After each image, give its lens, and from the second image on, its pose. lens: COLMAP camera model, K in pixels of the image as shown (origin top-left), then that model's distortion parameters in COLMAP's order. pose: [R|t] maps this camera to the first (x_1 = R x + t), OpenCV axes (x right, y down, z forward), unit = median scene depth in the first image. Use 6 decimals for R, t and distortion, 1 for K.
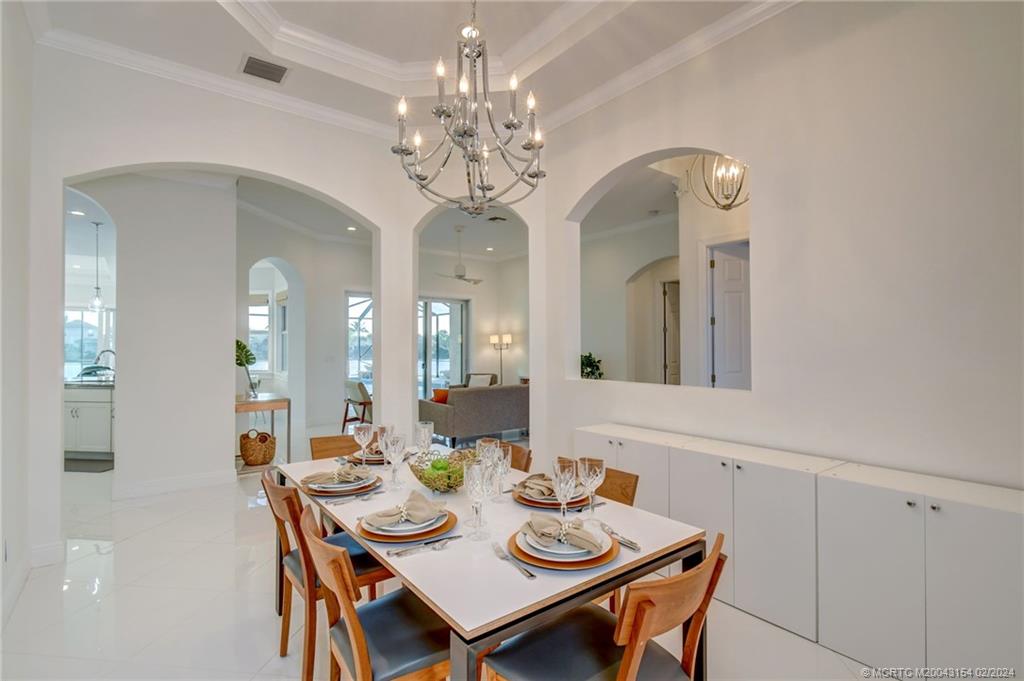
lens RADIAL K [[479.2, 0, 512.0], [0, 479.2, 340.5], [0, 0, 1]] dist [0.000035, -0.000073]
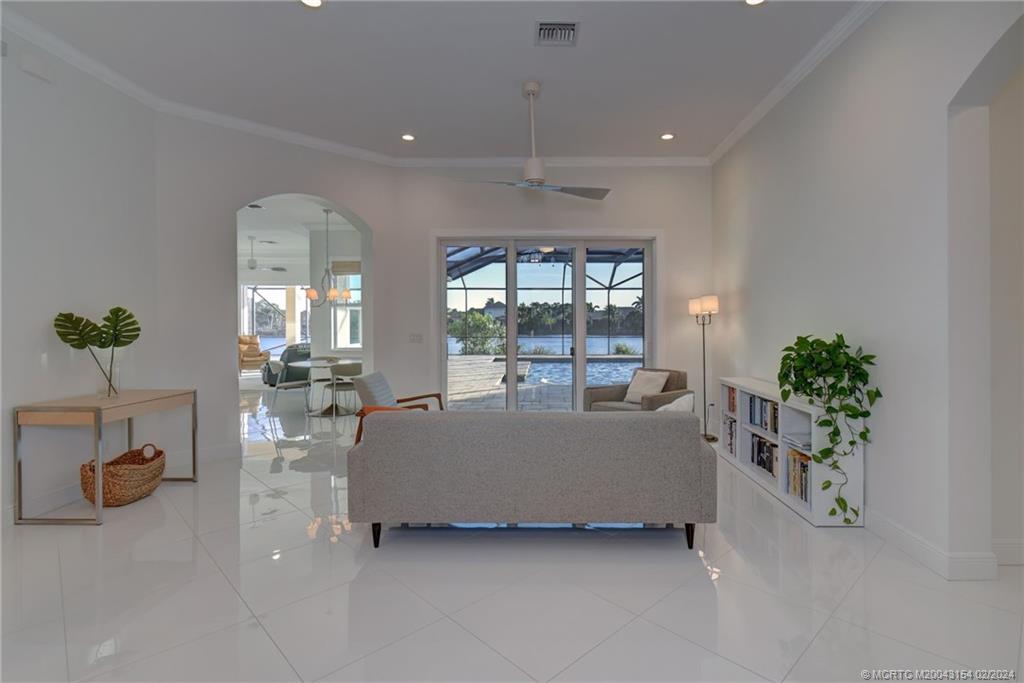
lens RADIAL K [[501.1, 0, 511.7], [0, 501.1, 326.6], [0, 0, 1]] dist [-0.001417, -0.000237]
pose [[0.793160, 0.004161, -0.608999, 0.175480], [0.007226, 0.999842, 0.016242, 0.011394], [0.608971, -0.017283, 0.793004, 0.492568]]
